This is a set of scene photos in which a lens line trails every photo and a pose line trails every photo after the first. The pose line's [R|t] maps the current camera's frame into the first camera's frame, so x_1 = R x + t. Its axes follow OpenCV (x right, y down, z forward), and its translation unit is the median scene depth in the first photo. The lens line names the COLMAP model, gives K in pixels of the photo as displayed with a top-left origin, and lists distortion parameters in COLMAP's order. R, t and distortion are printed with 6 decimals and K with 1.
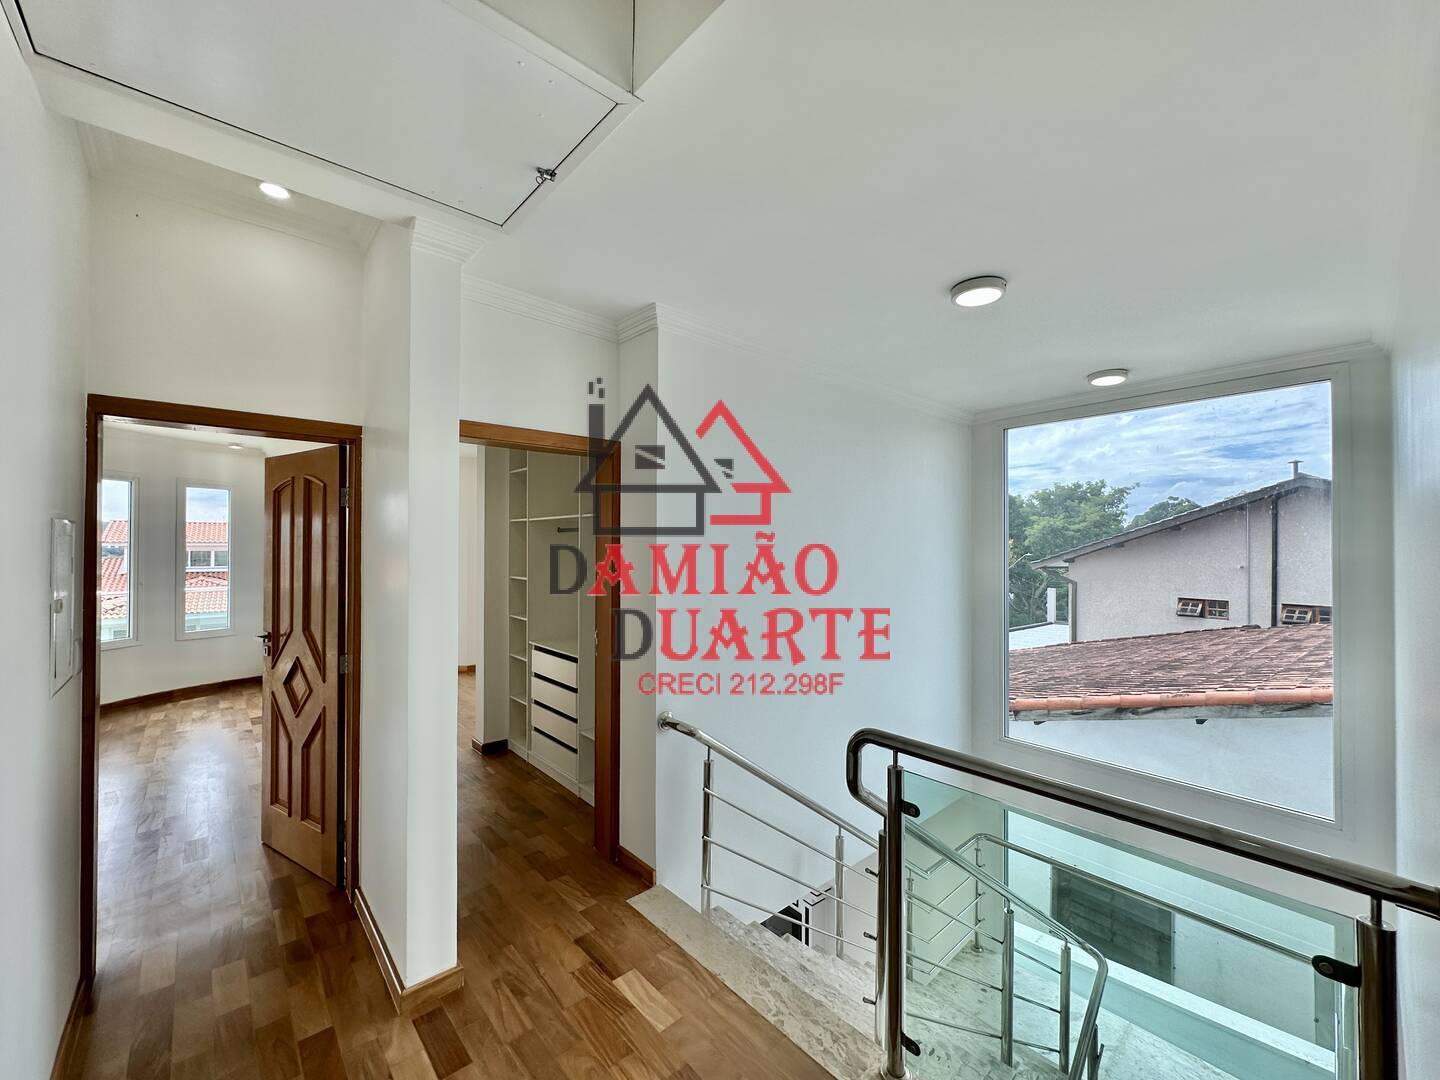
lens RADIAL K [[576.3, 0, 720.0], [0, 576.3, 540.0], [0, 0, 1]] dist [-0.005468, 0.000782]
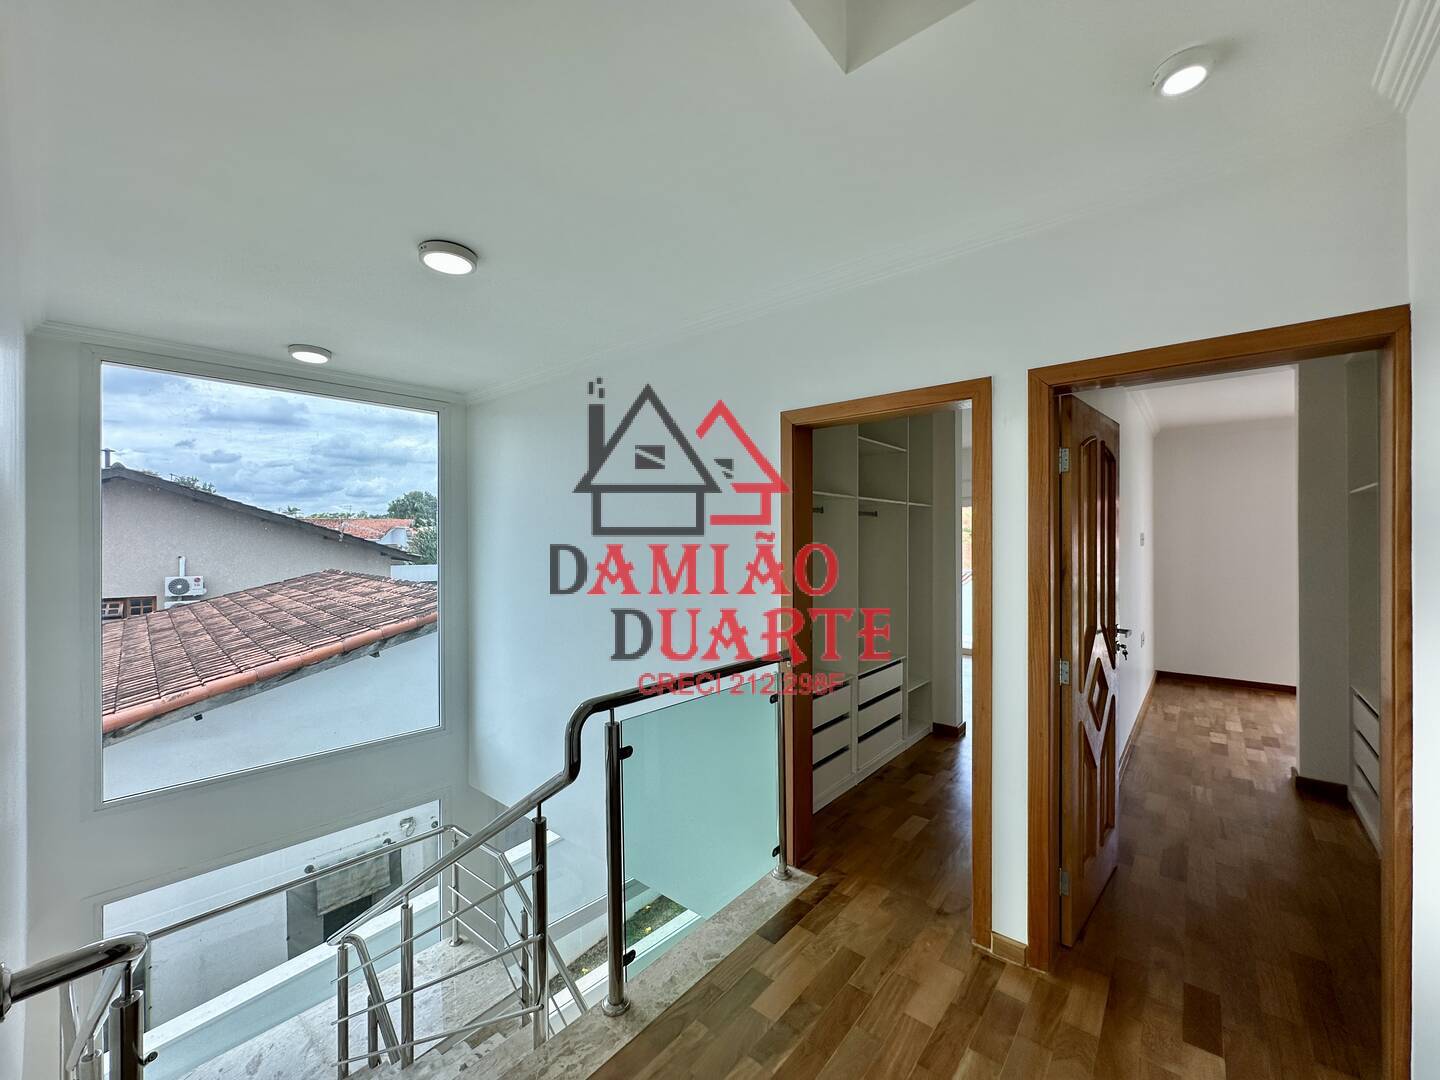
lens RADIAL K [[576.3, 0, 720.0], [0, 576.3, 540.0], [0, 0, 1]] dist [-0.005468, 0.000782]
pose [[-0.136284, -0.002915, 0.990665, -0.382349], [-0.006350, 0.999978, 0.002069, 0.023257], [-0.990649, -0.006009, -0.136300, 0.459677]]
